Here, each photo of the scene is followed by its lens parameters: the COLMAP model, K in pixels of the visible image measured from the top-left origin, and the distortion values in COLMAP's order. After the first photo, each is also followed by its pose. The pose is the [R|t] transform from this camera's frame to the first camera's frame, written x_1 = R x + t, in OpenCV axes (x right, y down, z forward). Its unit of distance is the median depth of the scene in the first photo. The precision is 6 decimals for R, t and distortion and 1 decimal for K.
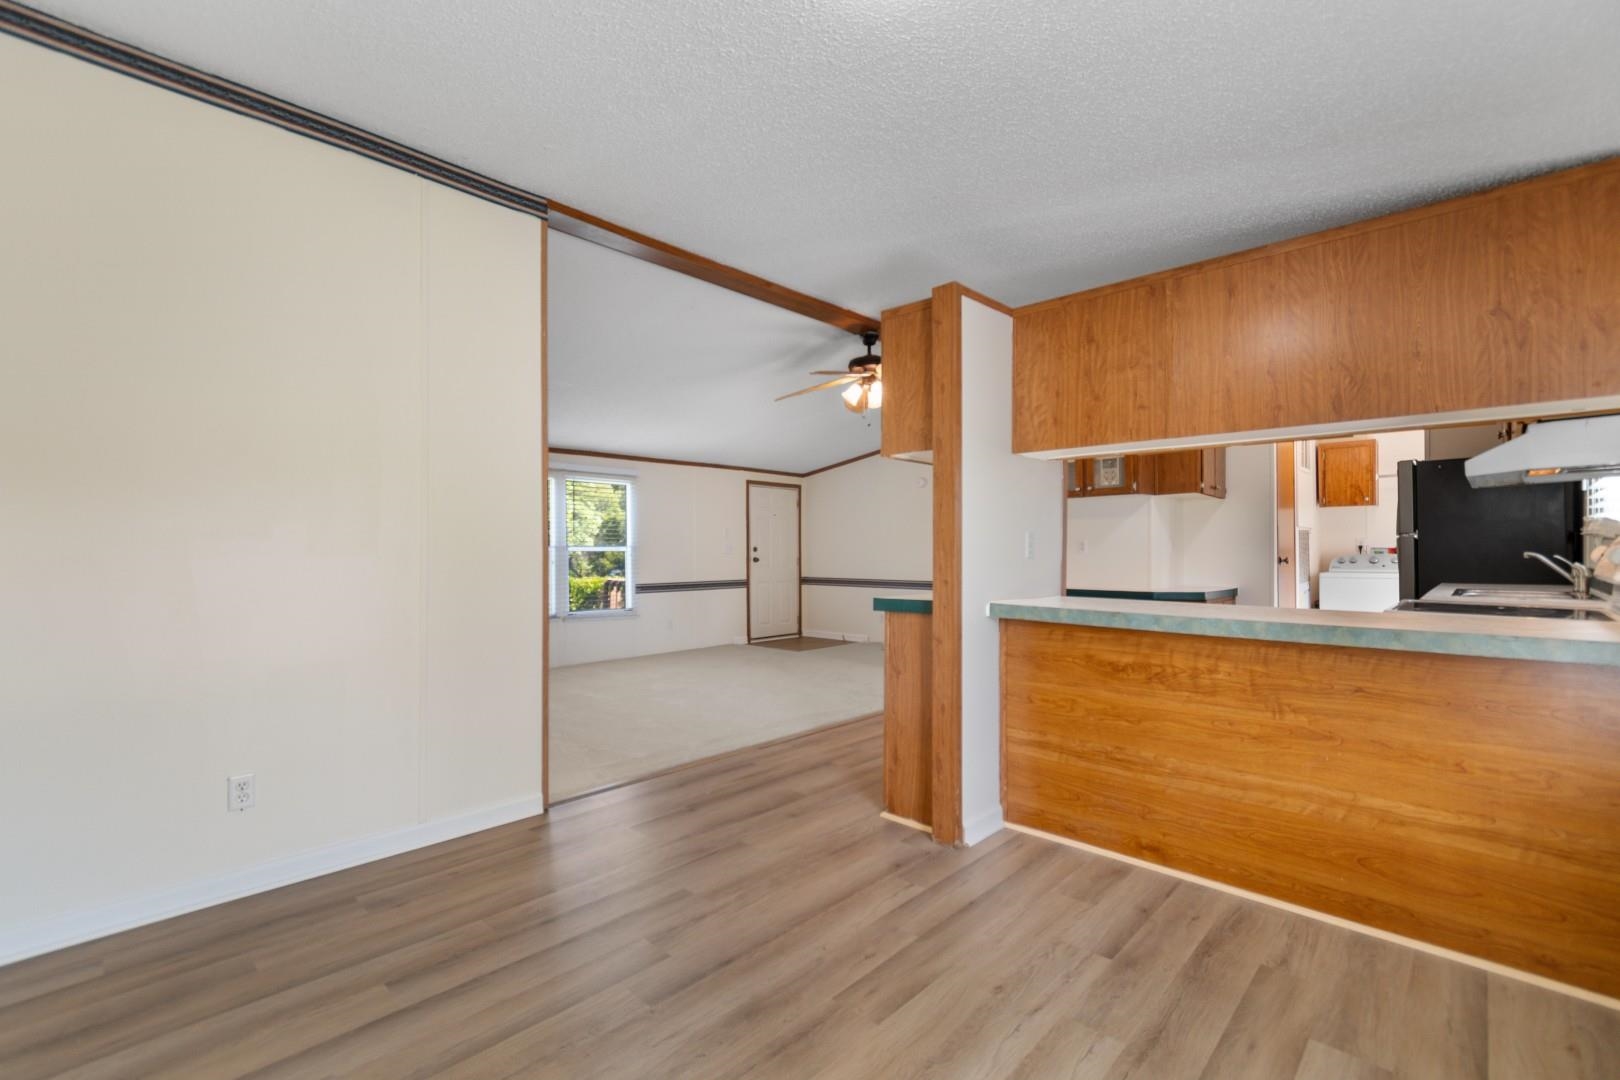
lens RADIAL K [[717.4, 0, 810.0], [0, 717.4, 540.0], [0, 0, 1]] dist [0.000428, 0.000071]
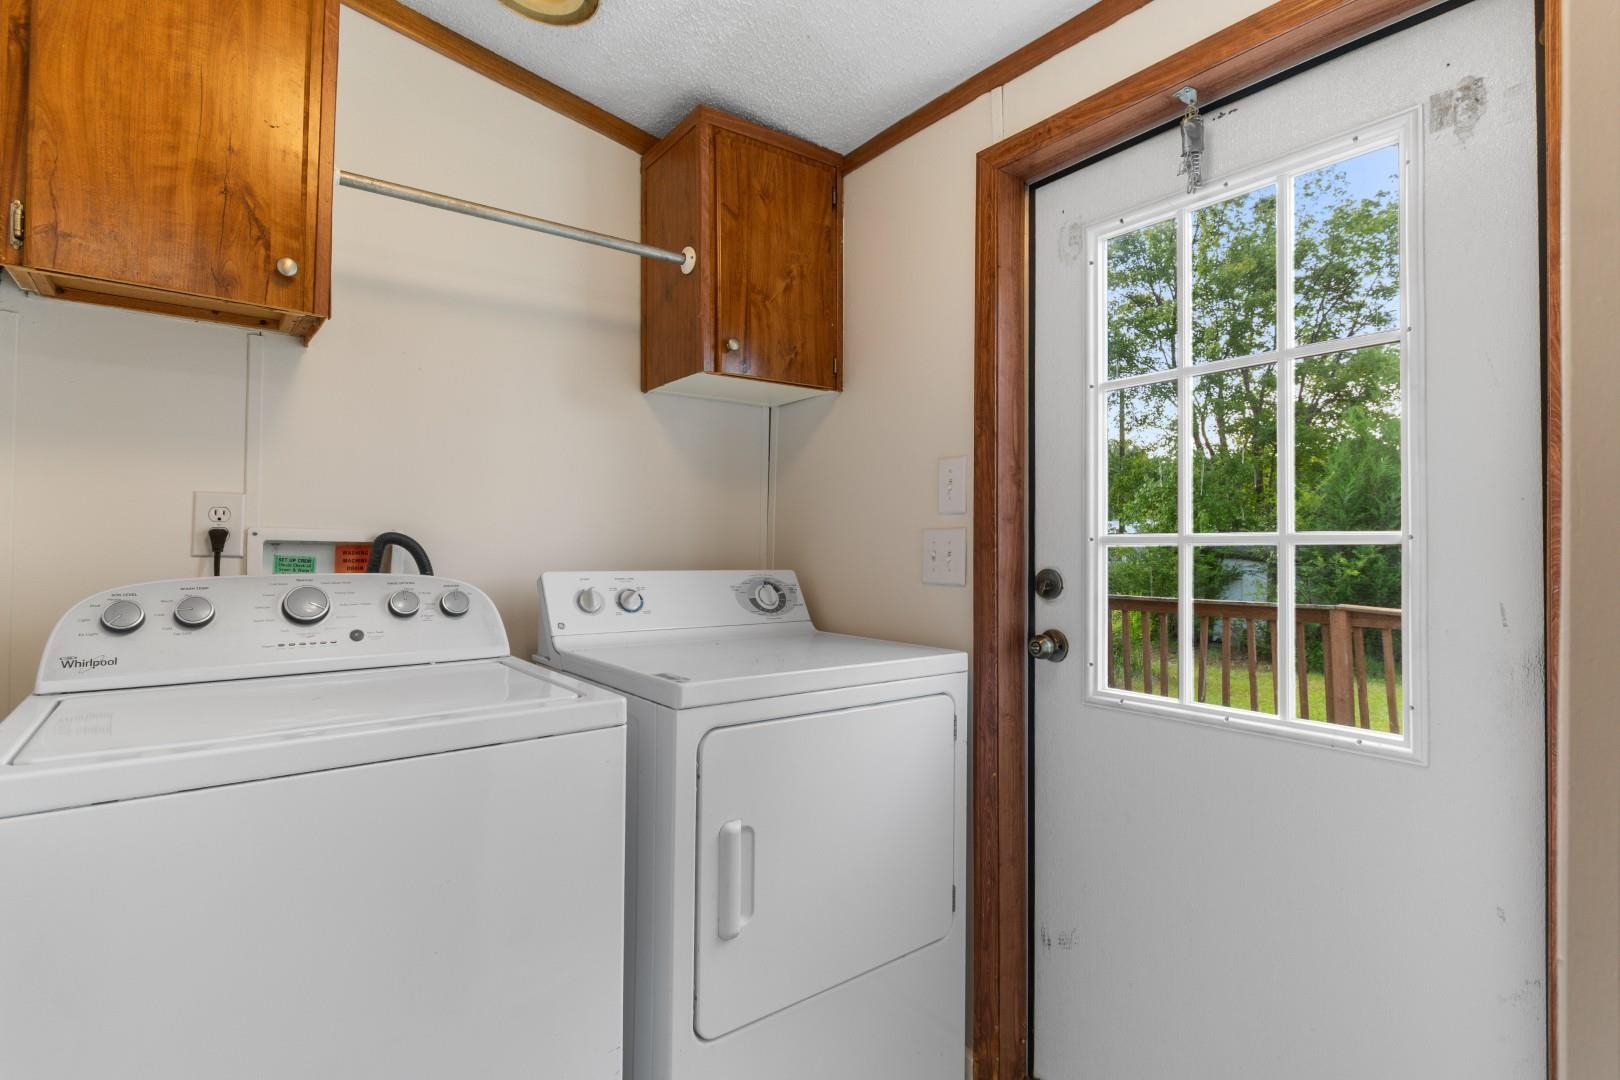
lens RADIAL K [[781.7, 0, 810.0], [0, 781.7, 540.0], [0, 0, 1]] dist [-0.002313, -0.000851]
pose [[0.150293, 0.017379, 0.988489, 0.582020], [-0.019582, 0.999702, -0.014599, 0.010784], [-0.988448, -0.017163, 0.150589, 0.809798]]
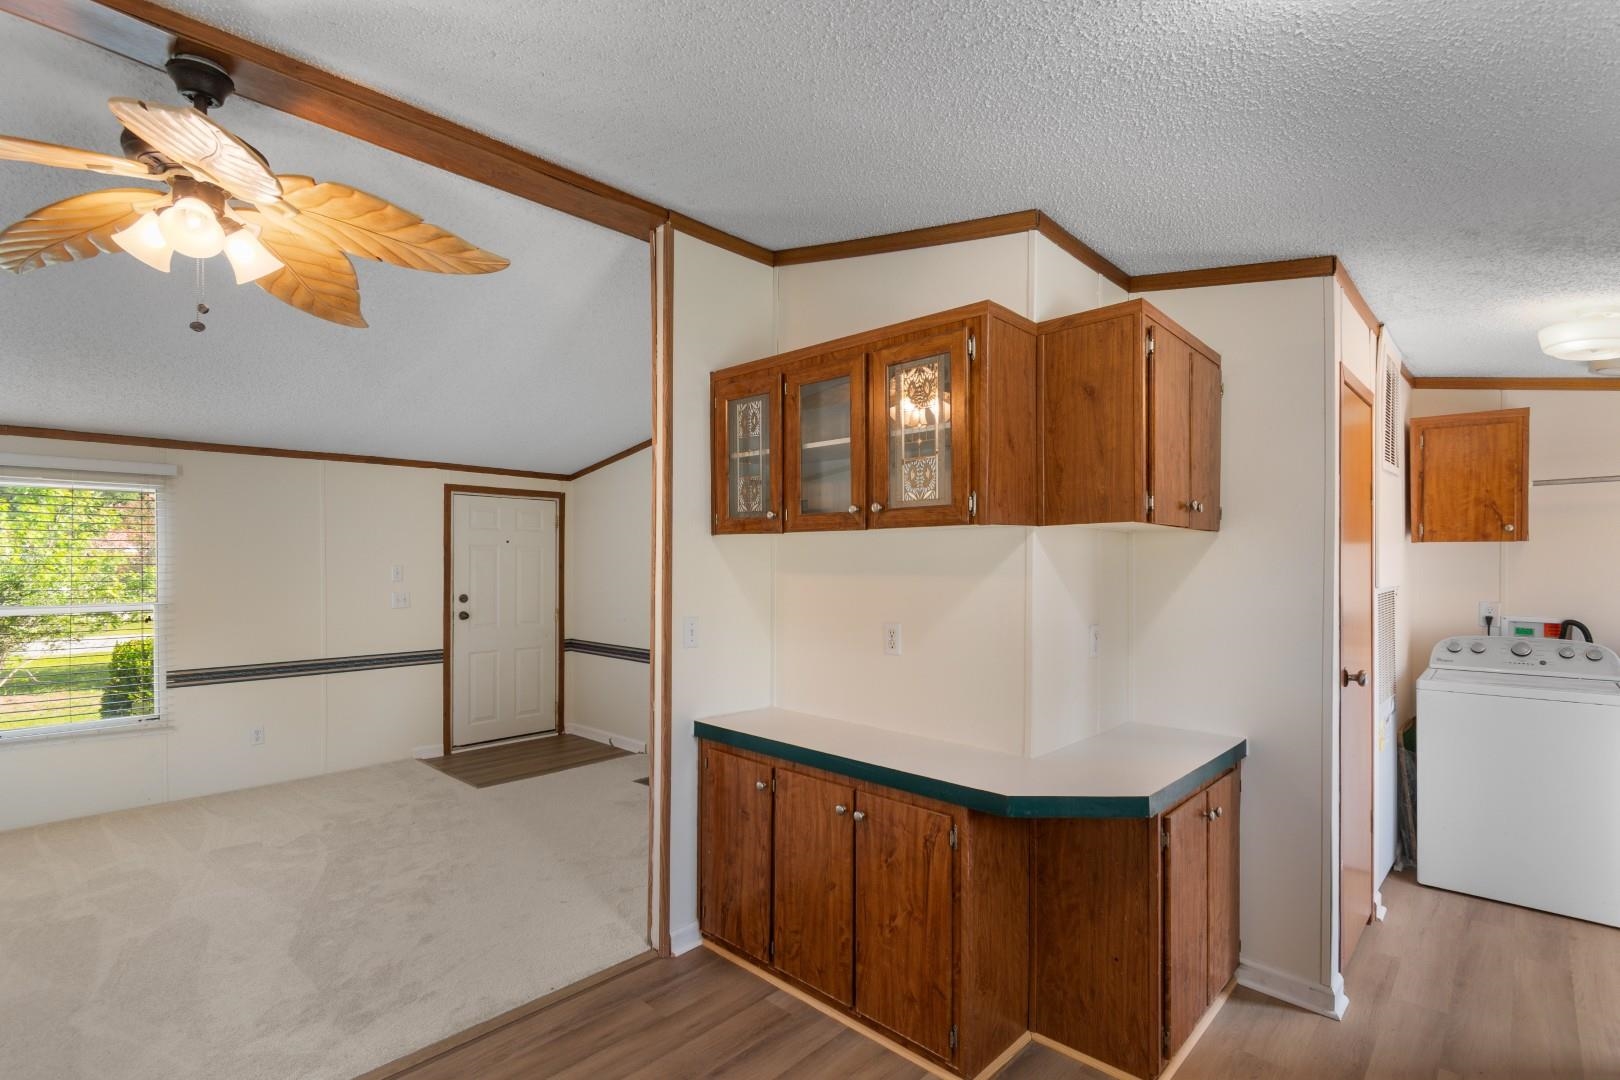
lens RADIAL K [[766.5, 0, 810.0], [0, 766.5, 552.0], [0, 0, 1]] dist [-0.002131, -0.000675]
pose [[0.999984, 0.005590, -0.000760, 0.276007], [-0.005588, 0.999982, 0.002363, -0.037522], [0.000773, -0.002359, 0.999997, 0.446649]]
